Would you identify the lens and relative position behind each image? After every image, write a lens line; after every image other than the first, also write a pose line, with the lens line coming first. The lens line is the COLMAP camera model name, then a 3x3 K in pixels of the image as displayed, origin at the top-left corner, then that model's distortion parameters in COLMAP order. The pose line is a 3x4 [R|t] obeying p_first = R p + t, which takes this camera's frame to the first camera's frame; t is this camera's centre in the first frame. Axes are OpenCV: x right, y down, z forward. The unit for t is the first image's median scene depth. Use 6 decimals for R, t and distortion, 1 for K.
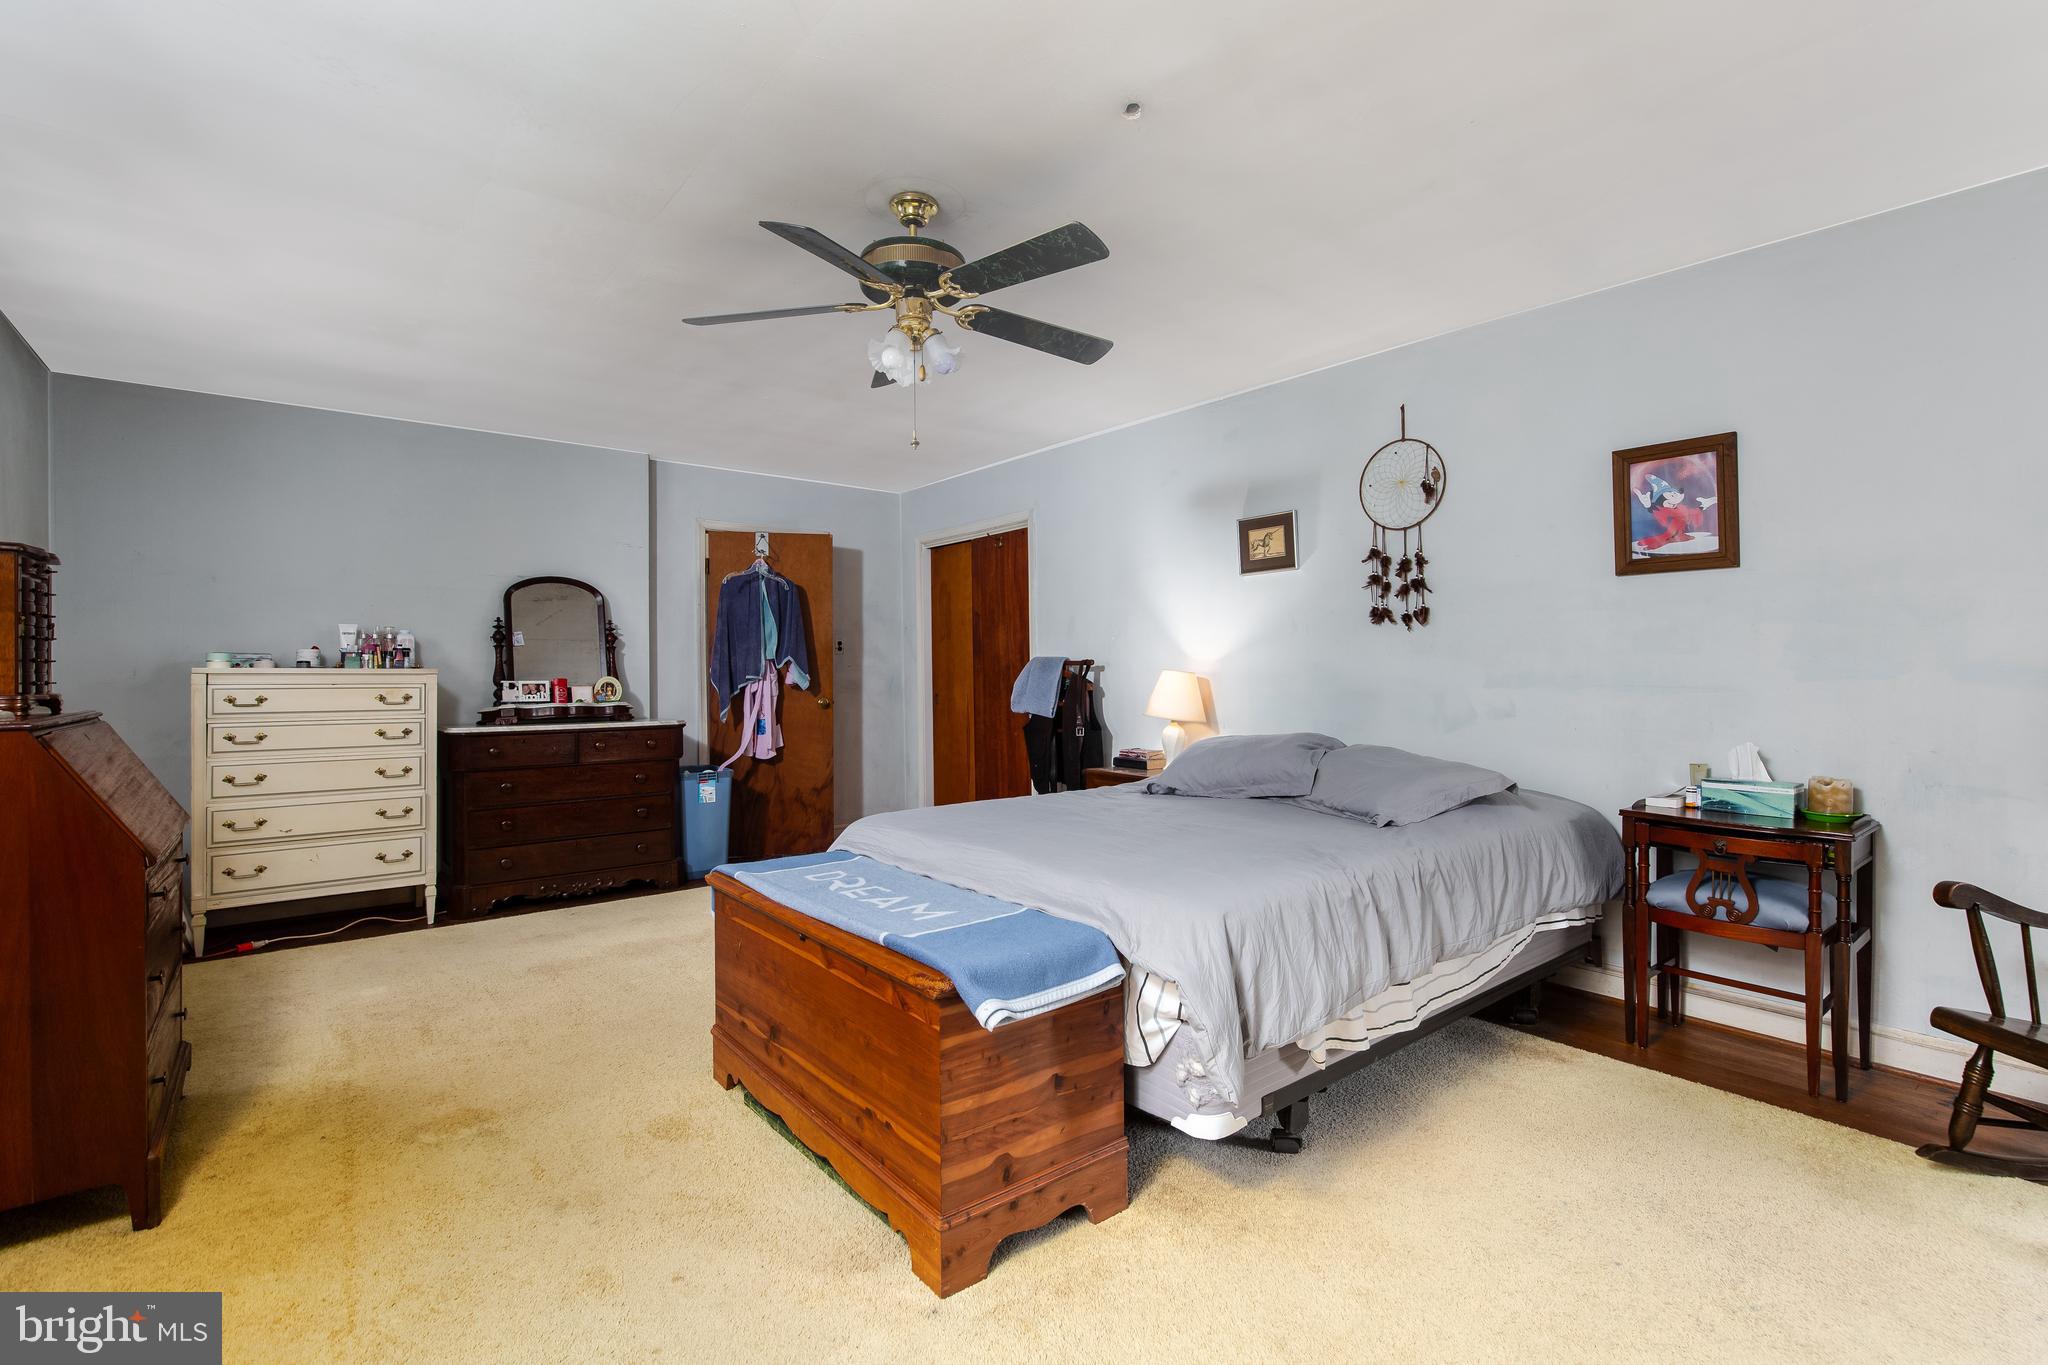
lens RADIAL K [[932.5, 0, 1032.3], [0, 932.5, 671.9], [0, 0, 1]] dist [-0.008257, 0.003739]
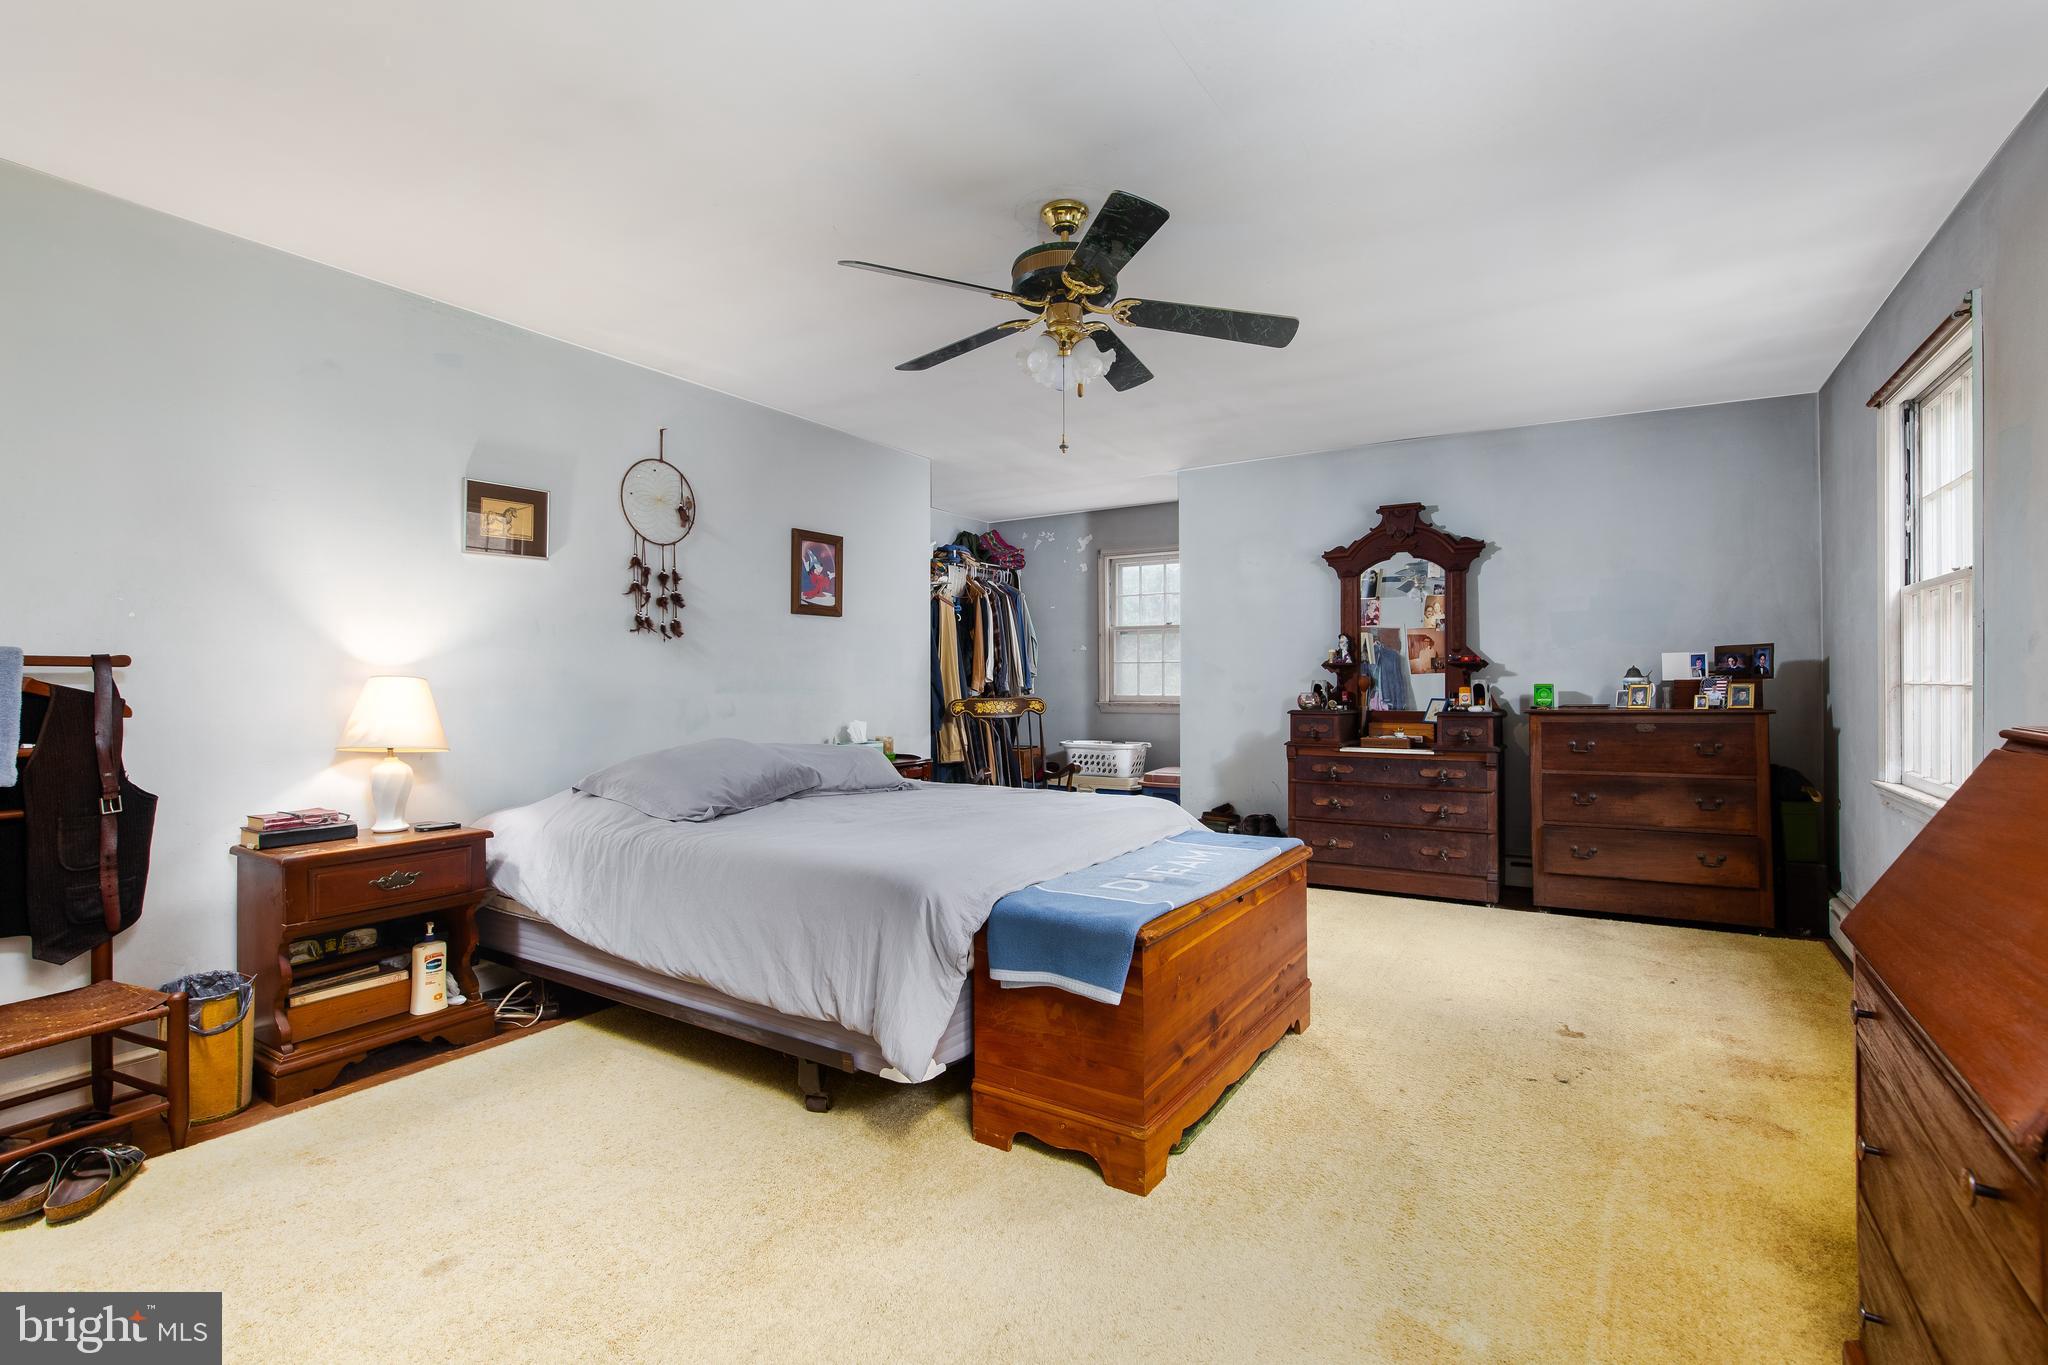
lens RADIAL K [[932.5, 0, 1030.3], [0, 932.5, 678.5], [0, 0, 1]] dist [-0.008257, 0.003739]
pose [[-0.310920, 0.008606, 0.950397, -0.742153], [0.008330, 0.999945, -0.006330, 0.008845], [-0.950400, 0.005948, -0.310975, 0.938387]]
